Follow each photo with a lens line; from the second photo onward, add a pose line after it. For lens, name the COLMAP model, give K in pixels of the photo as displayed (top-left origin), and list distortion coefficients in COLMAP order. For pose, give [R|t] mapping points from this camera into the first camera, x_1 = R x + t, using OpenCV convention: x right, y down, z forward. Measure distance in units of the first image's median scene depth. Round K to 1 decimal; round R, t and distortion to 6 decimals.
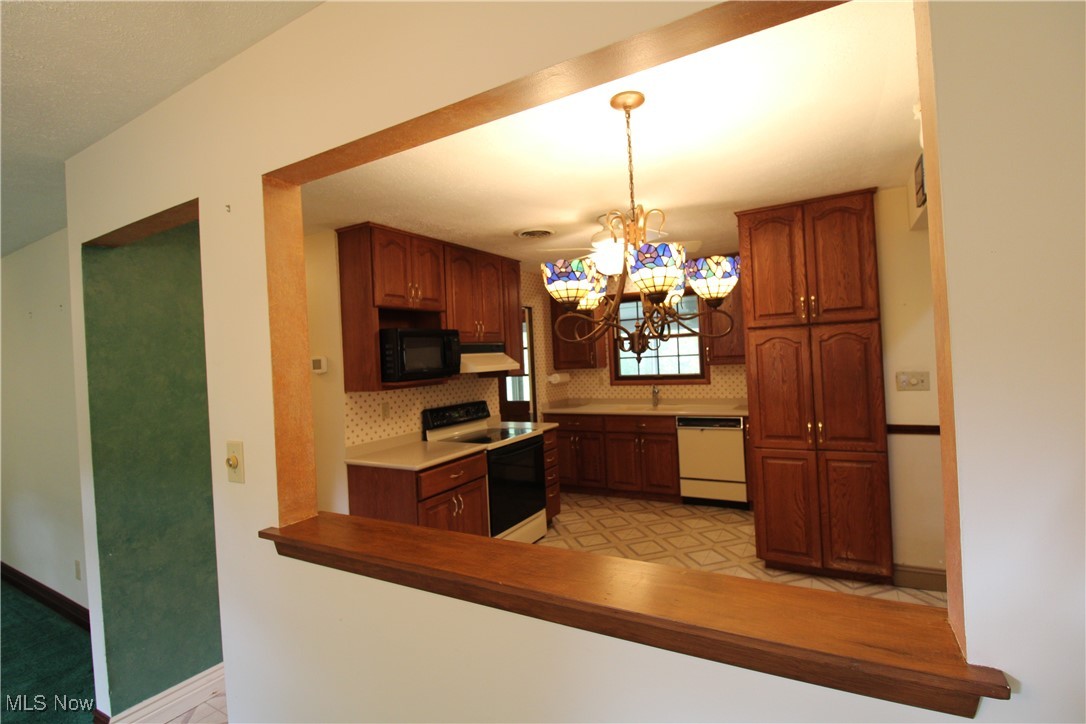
lens RADIAL K [[503.8, 0, 547.0], [0, 503.8, 353.2], [0, 0, 1]] dist [-0.000840, -0.012480]
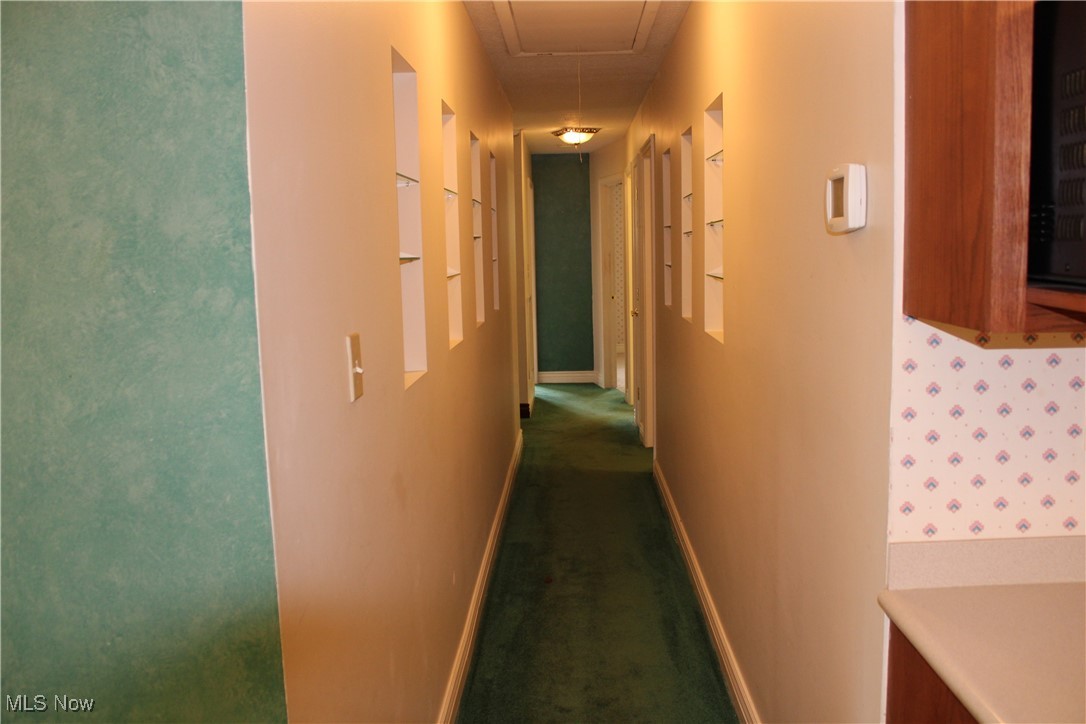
lens RADIAL K [[913.4, 0, 543.0], [0, 913.4, 362.0], [0, 0, 1]] dist [-0.157190, 0.134867]
pose [[0.473901, 0.151702, -0.867413, -0.089815], [0.005834, 0.984486, 0.175365, 0.018342], [0.880559, -0.088166, 0.465664, 0.494790]]
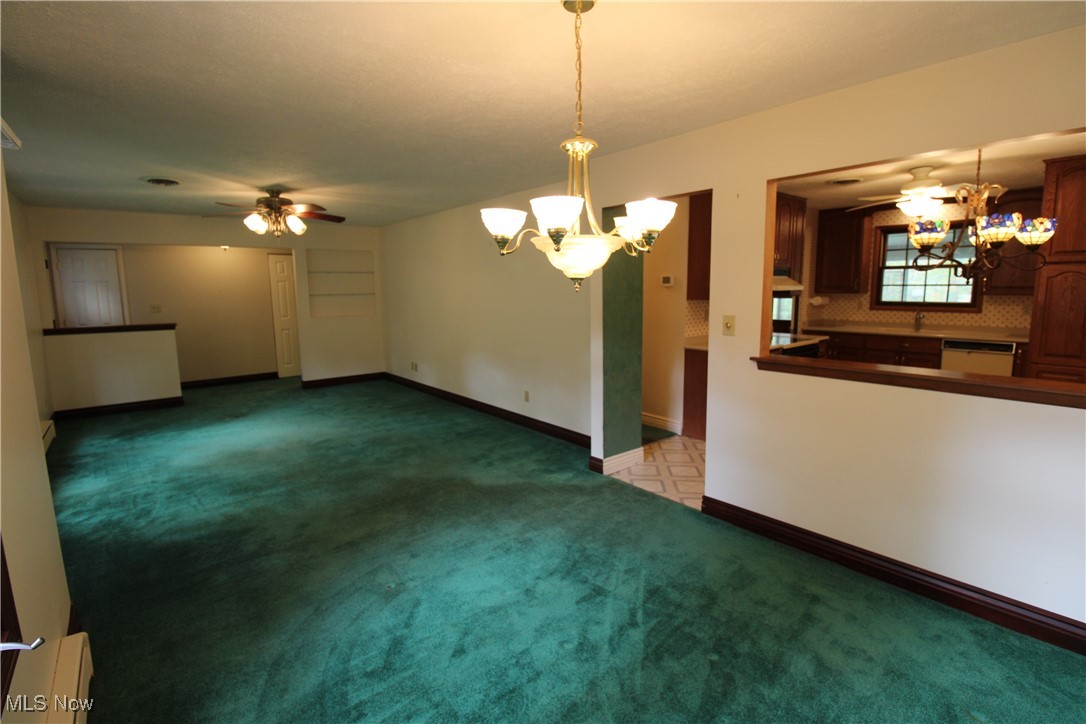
lens RADIAL K [[503.8, 0, 547.0], [0, 503.8, 353.2], [0, 0, 1]] dist [-0.000840, -0.012480]
pose [[0.935495, 0.084135, -0.343177, -0.200947], [-0.031875, 0.987372, 0.155178, 0.012314], [0.351900, -0.134230, 0.926363, -0.385447]]
